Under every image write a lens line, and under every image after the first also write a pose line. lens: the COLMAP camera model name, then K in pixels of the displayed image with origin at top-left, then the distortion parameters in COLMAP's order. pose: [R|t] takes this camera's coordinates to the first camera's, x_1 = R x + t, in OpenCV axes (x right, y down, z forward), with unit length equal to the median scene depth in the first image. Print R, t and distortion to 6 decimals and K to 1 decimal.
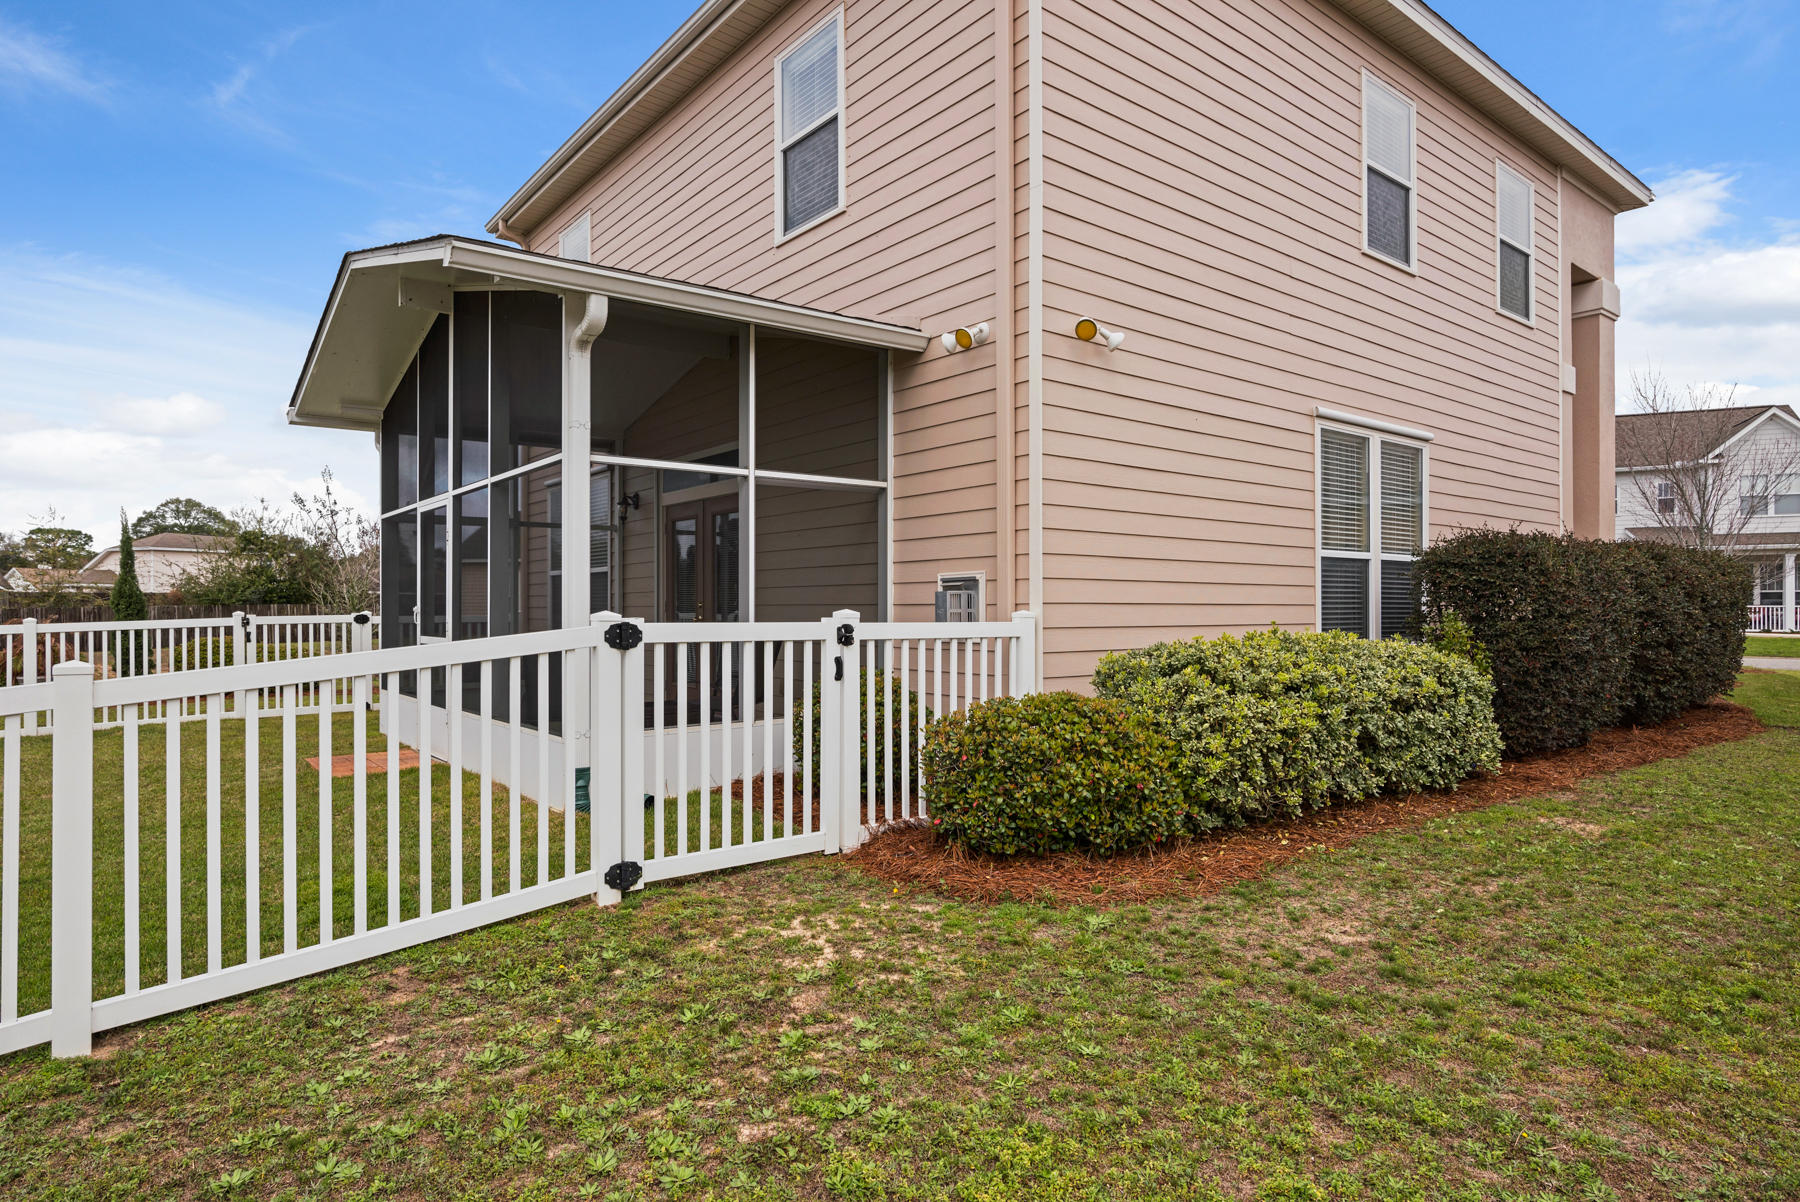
lens RADIAL K [[1017.2, 0, 900.0], [0, 1017.2, 601.0], [0, 0, 1]] dist [-0.004205, -0.000428]
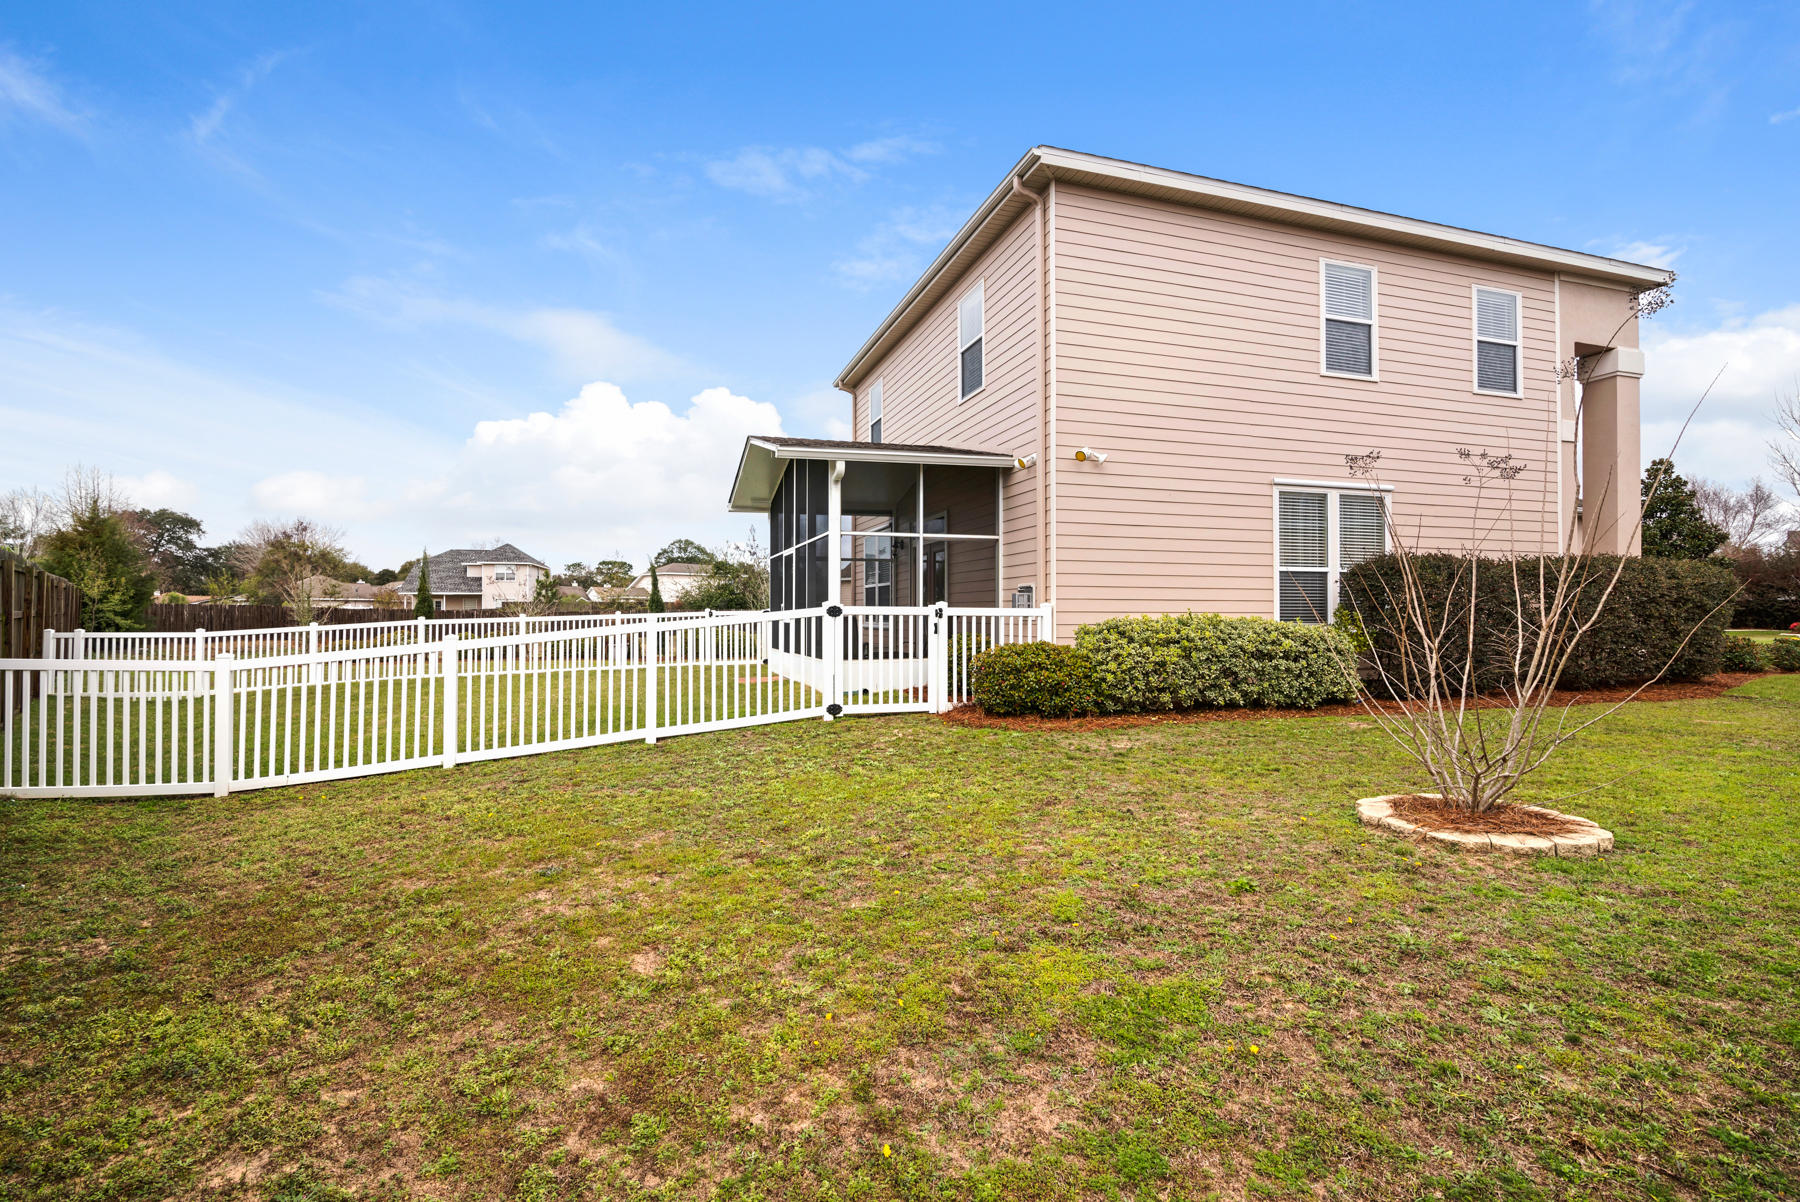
lens RADIAL K [[839.0, 0, 900.0], [0, 839.0, 601.0], [0, 0, 1]] dist [-0.000870, -0.000112]
pose [[0.935112, -0.004406, -0.354326, 0.372285], [0.001324, 0.999959, -0.008938, 0.017281], [0.354351, 0.007889, 0.935079, -0.523191]]
